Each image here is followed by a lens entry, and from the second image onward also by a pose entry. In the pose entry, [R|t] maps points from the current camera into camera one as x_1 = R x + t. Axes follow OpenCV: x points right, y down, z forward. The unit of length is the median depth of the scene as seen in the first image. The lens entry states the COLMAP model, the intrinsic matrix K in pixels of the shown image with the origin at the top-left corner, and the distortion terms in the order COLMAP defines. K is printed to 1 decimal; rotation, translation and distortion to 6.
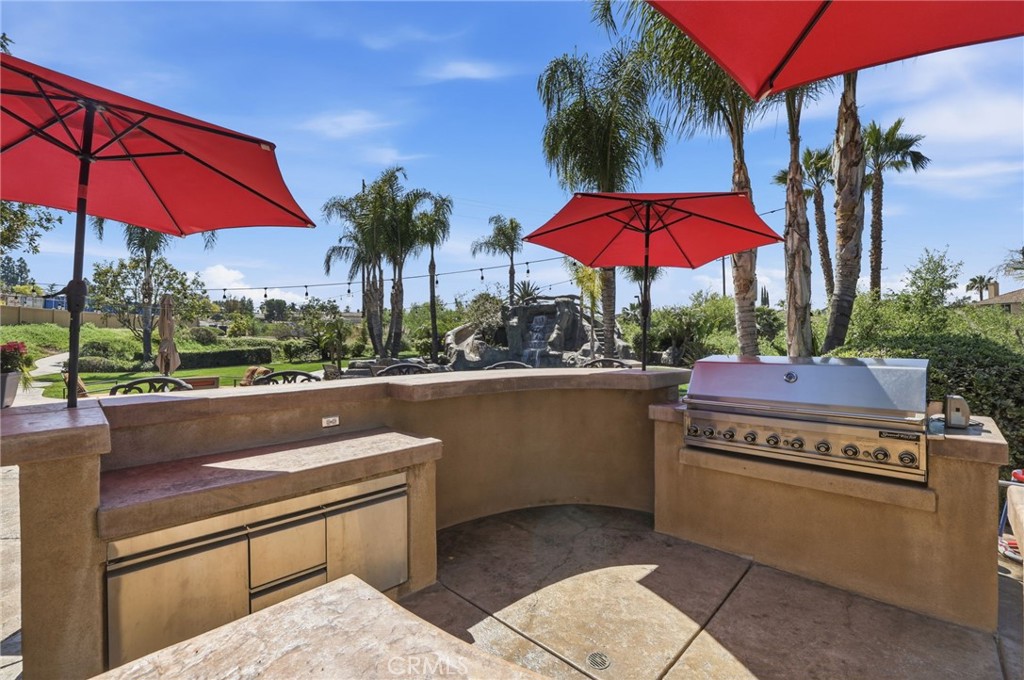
lens RADIAL K [[447.5, 0, 506.3], [0, 447.5, 344.4], [0, 0, 1]] dist [-0.026431, 0.001186]
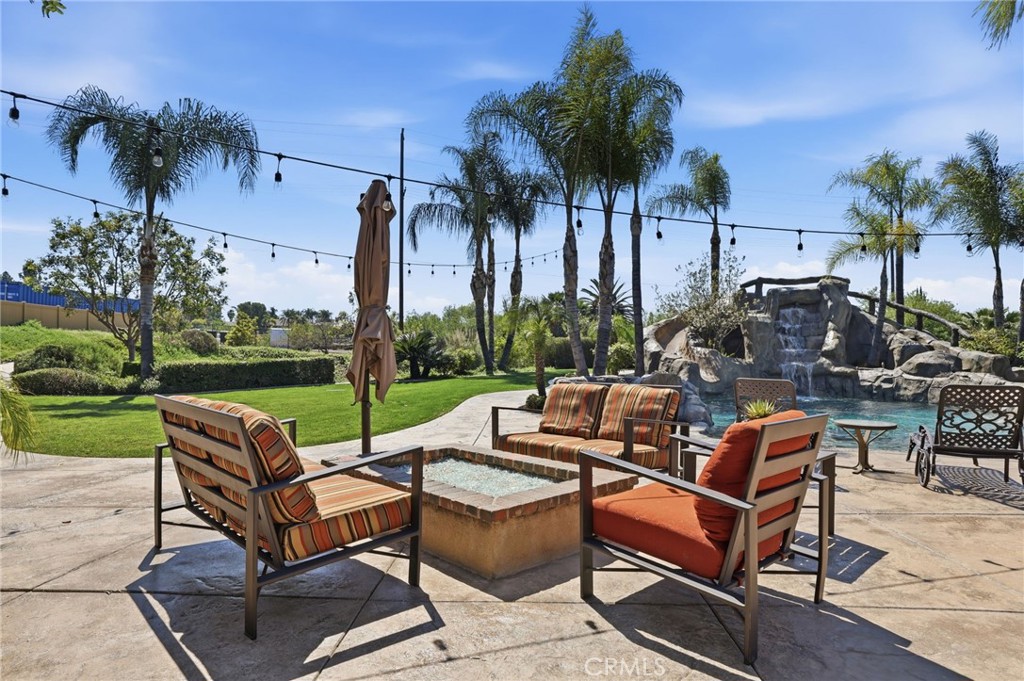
lens RADIAL K [[574.7, 0, 525.6], [0, 574.7, 359.0], [0, 0, 1]] dist [0.003377, -0.002686]
pose [[0.999378, 0.009972, -0.033813, -0.271305], [-0.010238, 0.999918, -0.007705, 0.014292], [0.033734, 0.008046, 0.999398, 0.231163]]
